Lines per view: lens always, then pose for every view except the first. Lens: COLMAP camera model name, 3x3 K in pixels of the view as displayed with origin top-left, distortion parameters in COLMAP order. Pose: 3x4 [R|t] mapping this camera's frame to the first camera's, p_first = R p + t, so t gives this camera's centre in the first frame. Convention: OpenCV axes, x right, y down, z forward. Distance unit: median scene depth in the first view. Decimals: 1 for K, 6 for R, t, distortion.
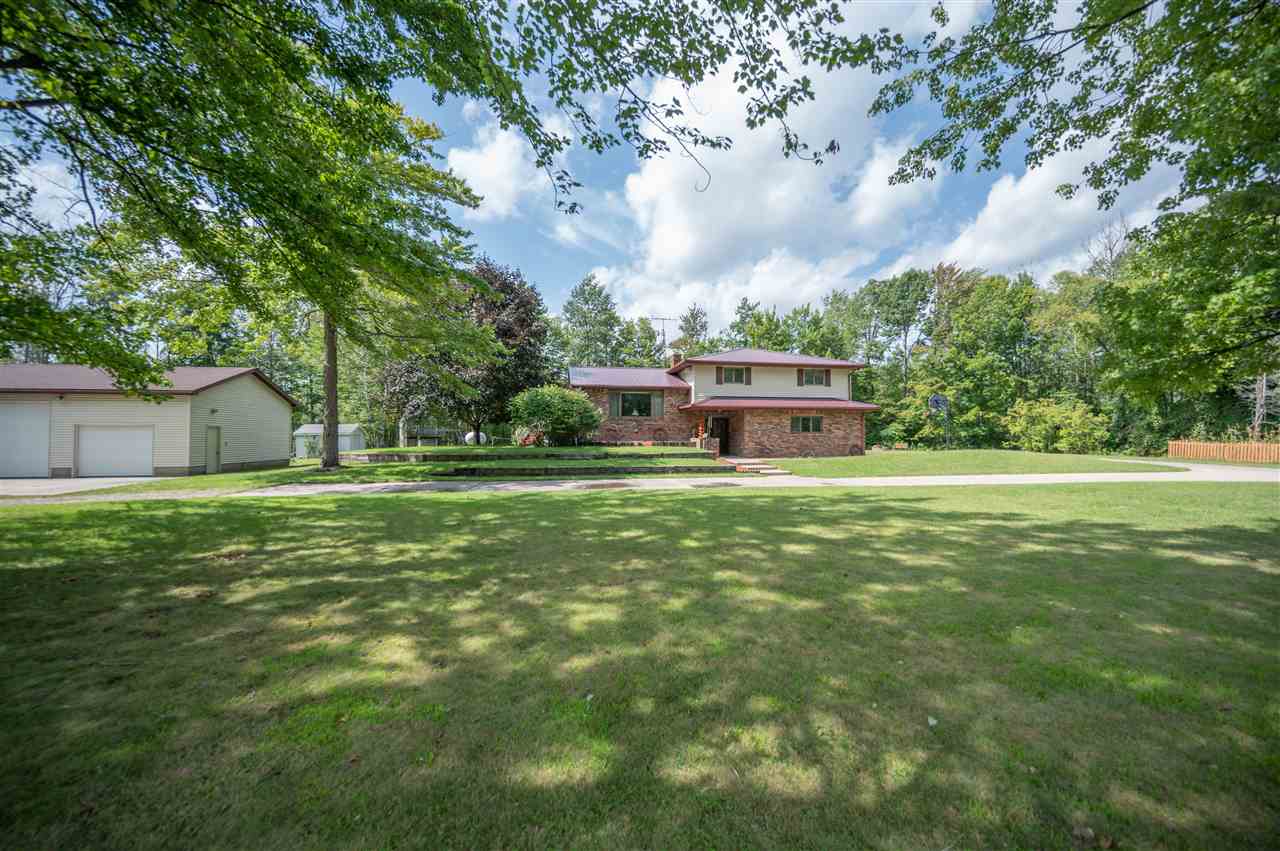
lens RADIAL K [[505.6, 0, 639.2], [0, 505.6, 432.4], [0, 0, 1]] dist [0.000410, 0.000090]
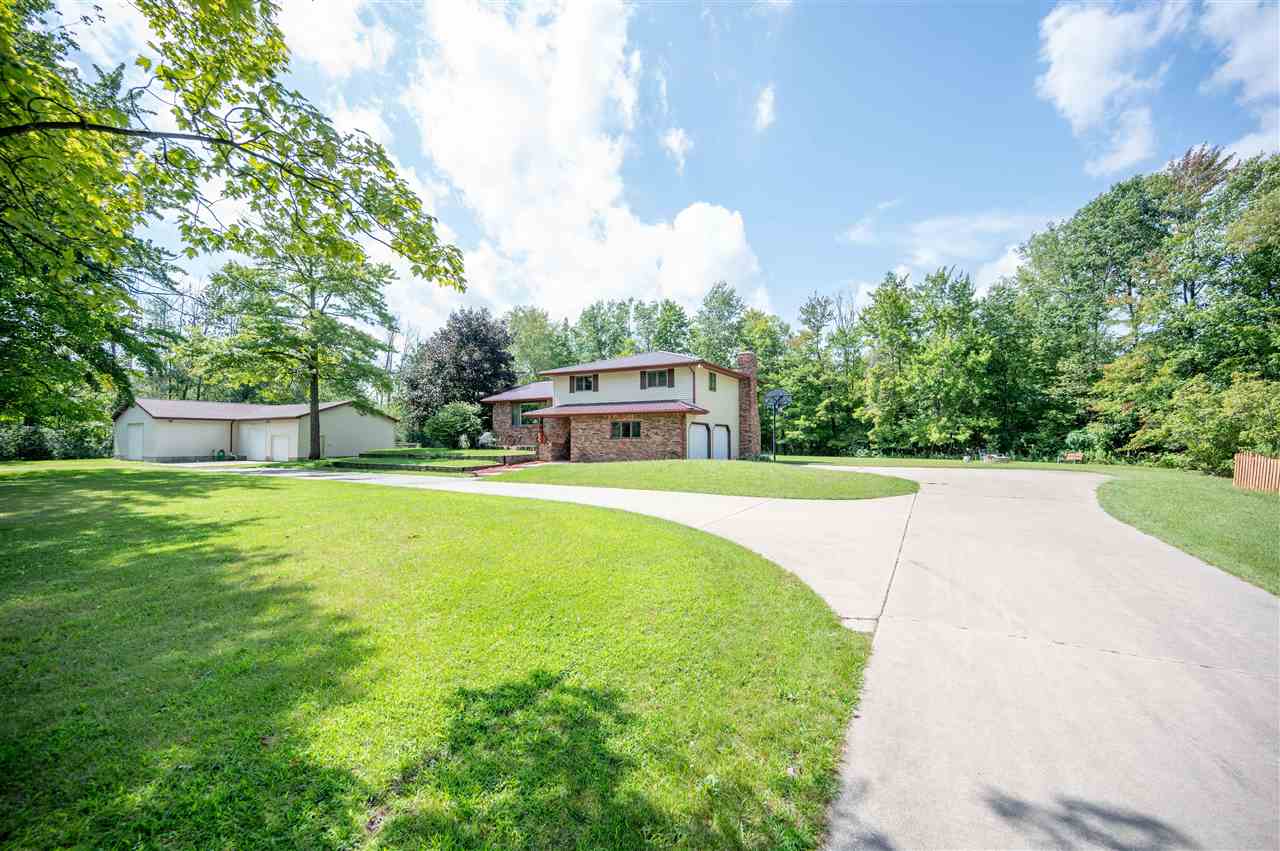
lens RADIAL K [[505.6, 0, 641.5], [0, 505.6, 434.0], [0, 0, 1]] dist [0.000410, 0.000090]
pose [[0.779417, -0.007425, -0.626461, 0.947100], [0.003779, 0.999967, -0.007151, -0.000939], [0.626494, 0.003207, 0.779420, 0.273732]]
